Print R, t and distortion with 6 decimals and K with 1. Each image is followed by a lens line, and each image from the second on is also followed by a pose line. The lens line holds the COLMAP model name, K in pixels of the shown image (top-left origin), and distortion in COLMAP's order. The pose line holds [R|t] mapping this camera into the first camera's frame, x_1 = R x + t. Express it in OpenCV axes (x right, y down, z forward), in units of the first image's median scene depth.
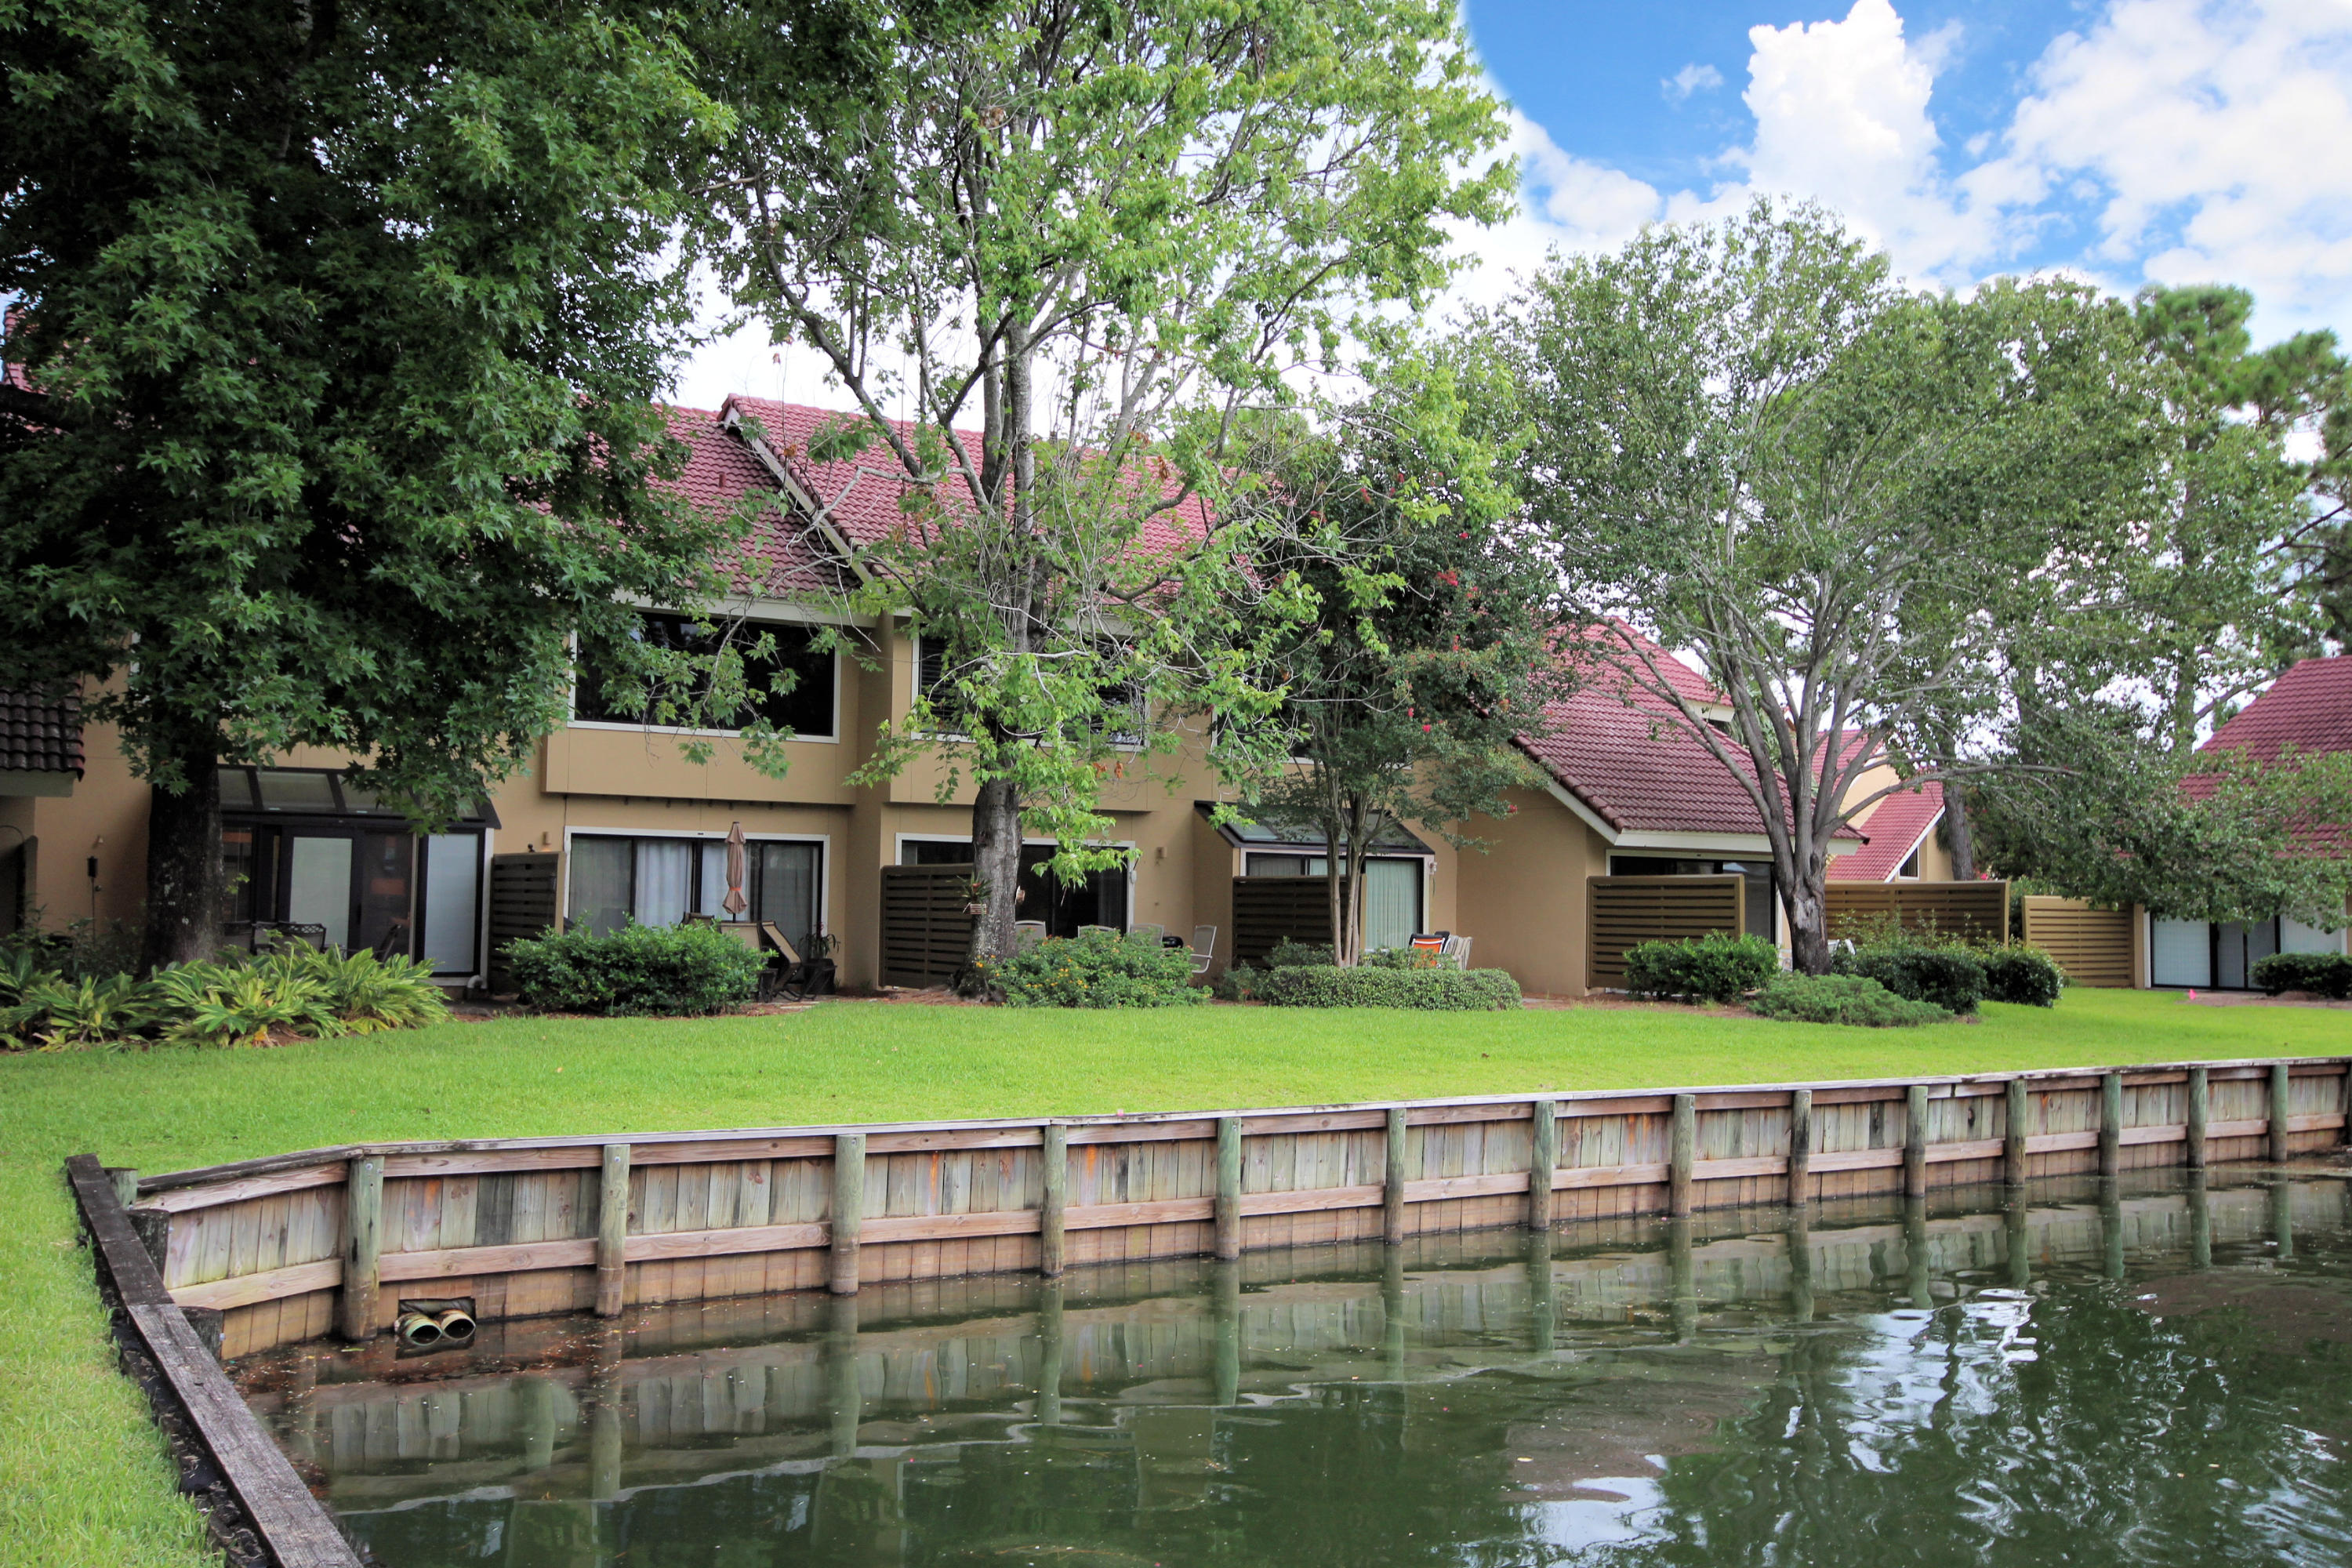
lens RADIAL K [[2148.5, 0, 1175.2], [0, 2148.5, 786.0], [0, 0, 1]] dist [0.055567, 0.001009]
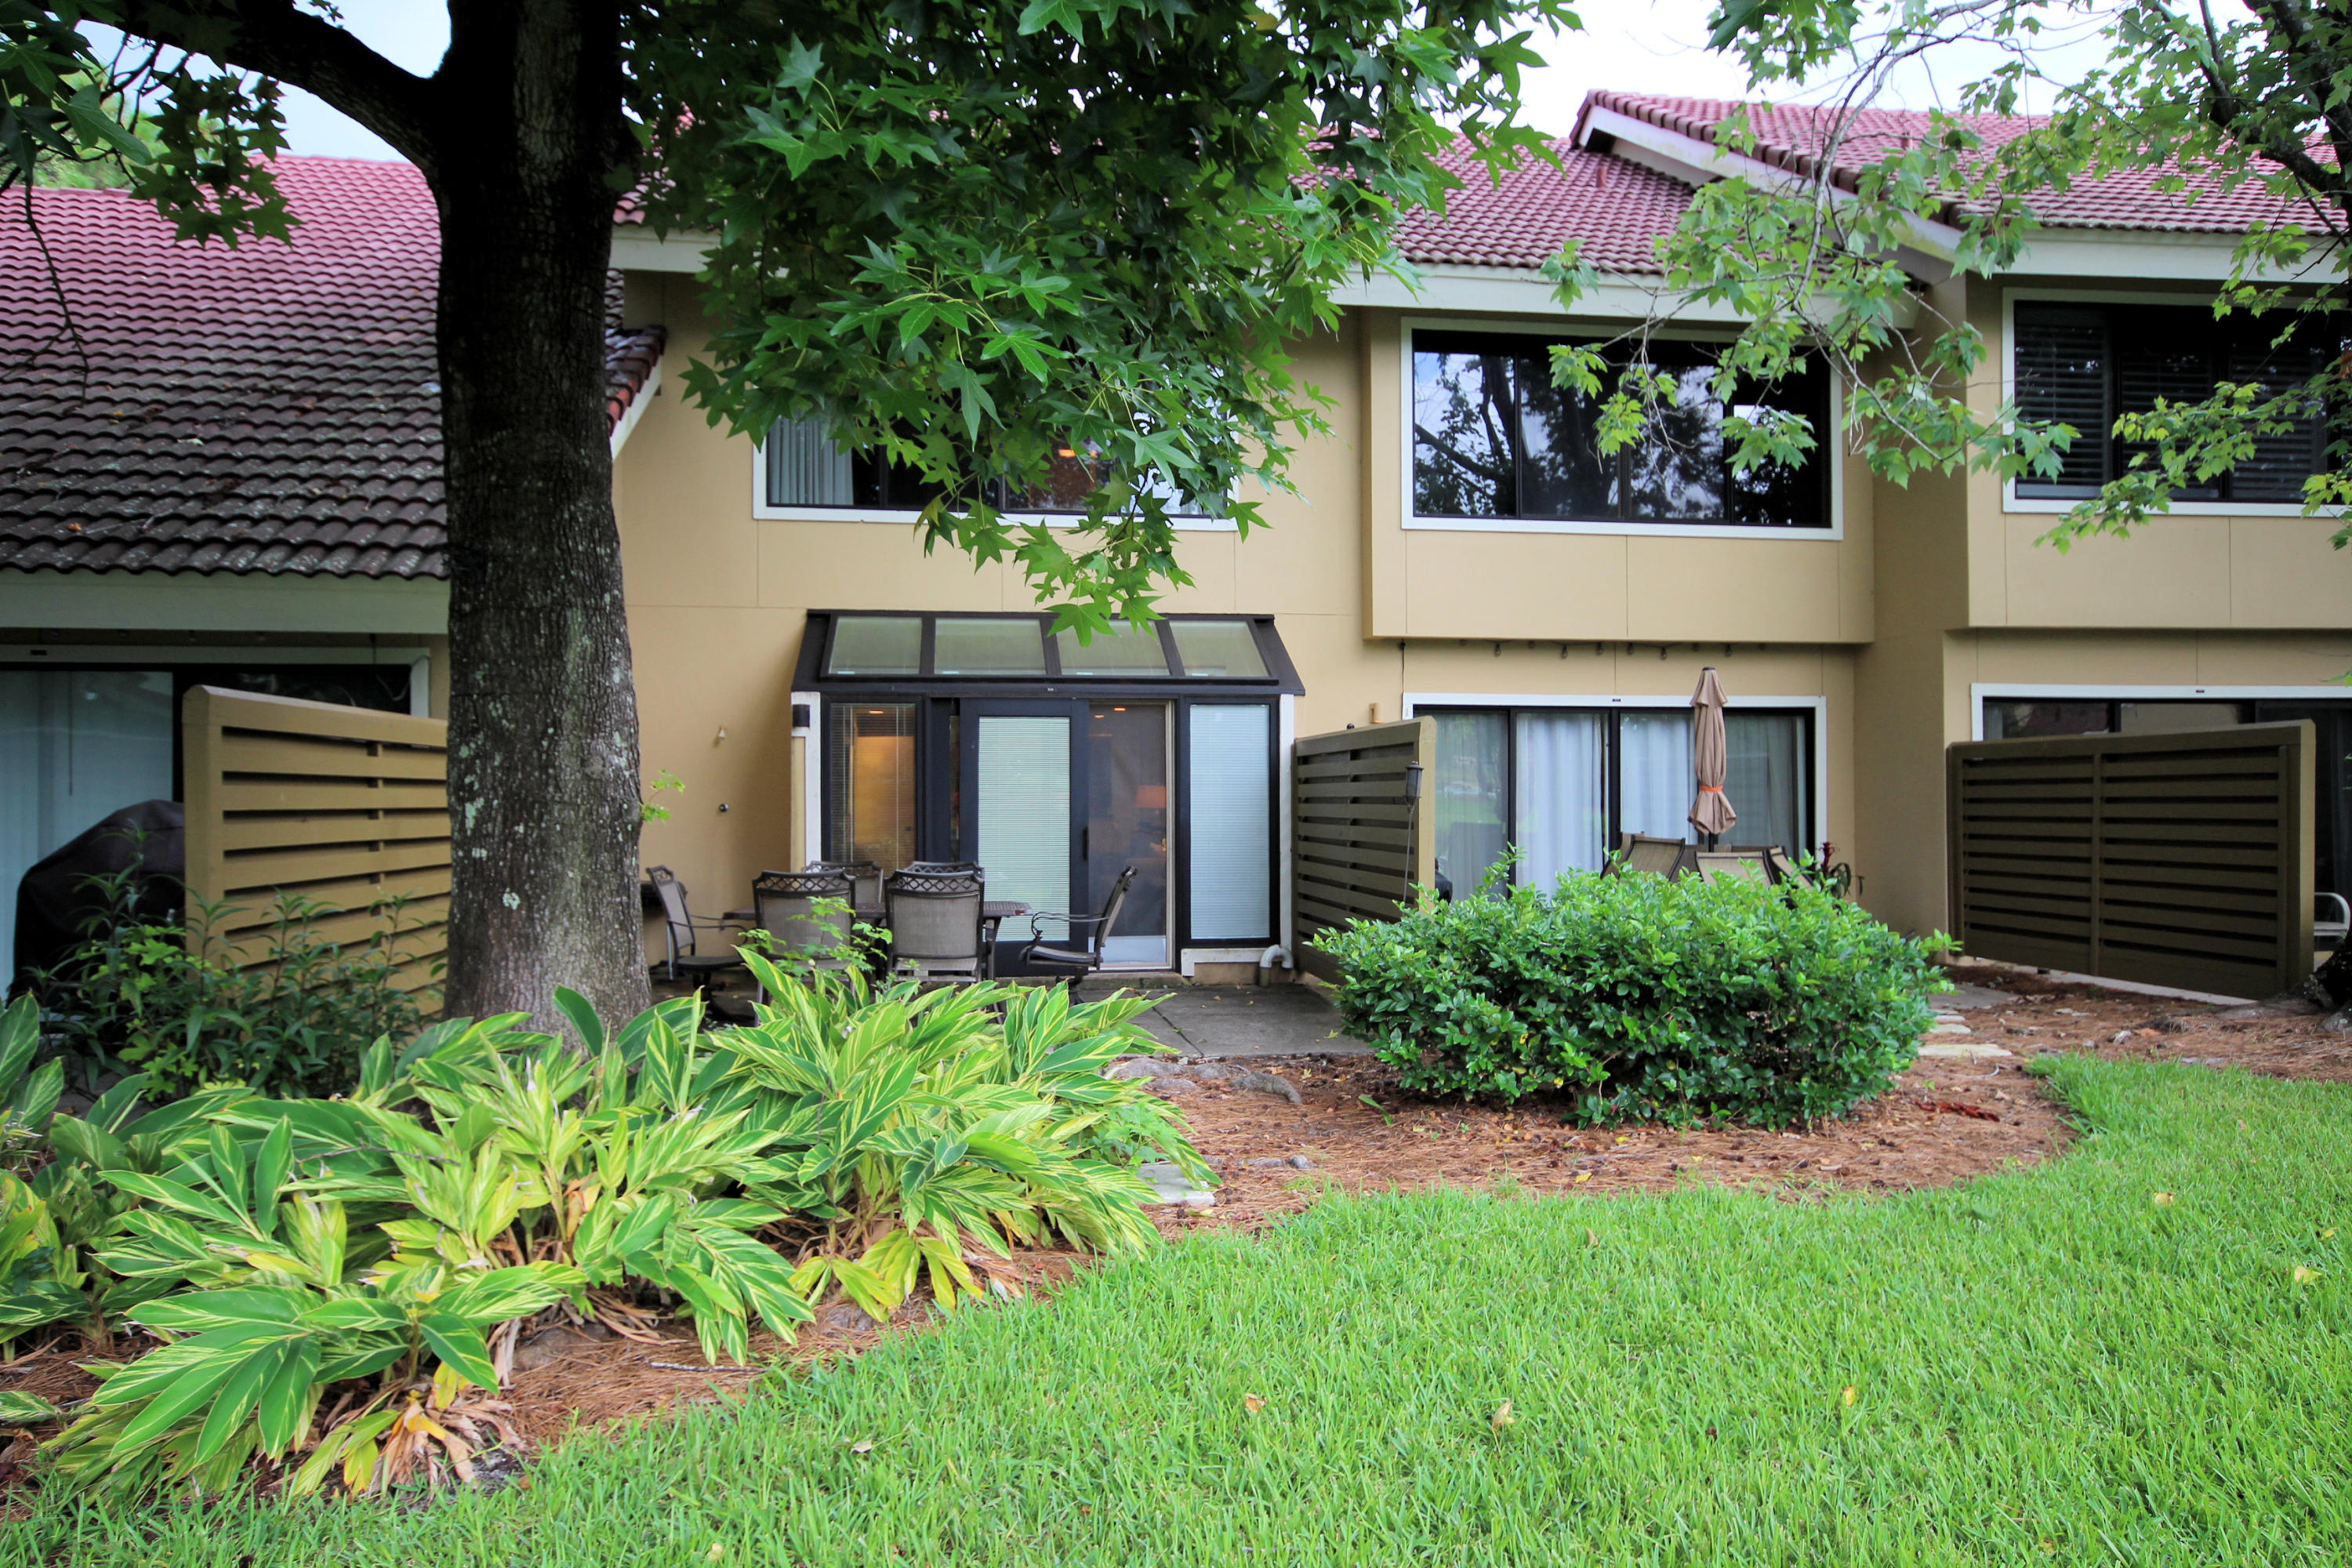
lens RADIAL K [[1511.4, 0, 1174.1], [0, 1511.4, 786.9], [0, 0, 1]] dist [0.005481, 0.000460]
pose [[0.924679, -0.022637, -0.380074, -0.187758], [0.039686, 0.998524, 0.037080, 0.028097], [0.378674, -0.049370, 0.924213, 0.600548]]
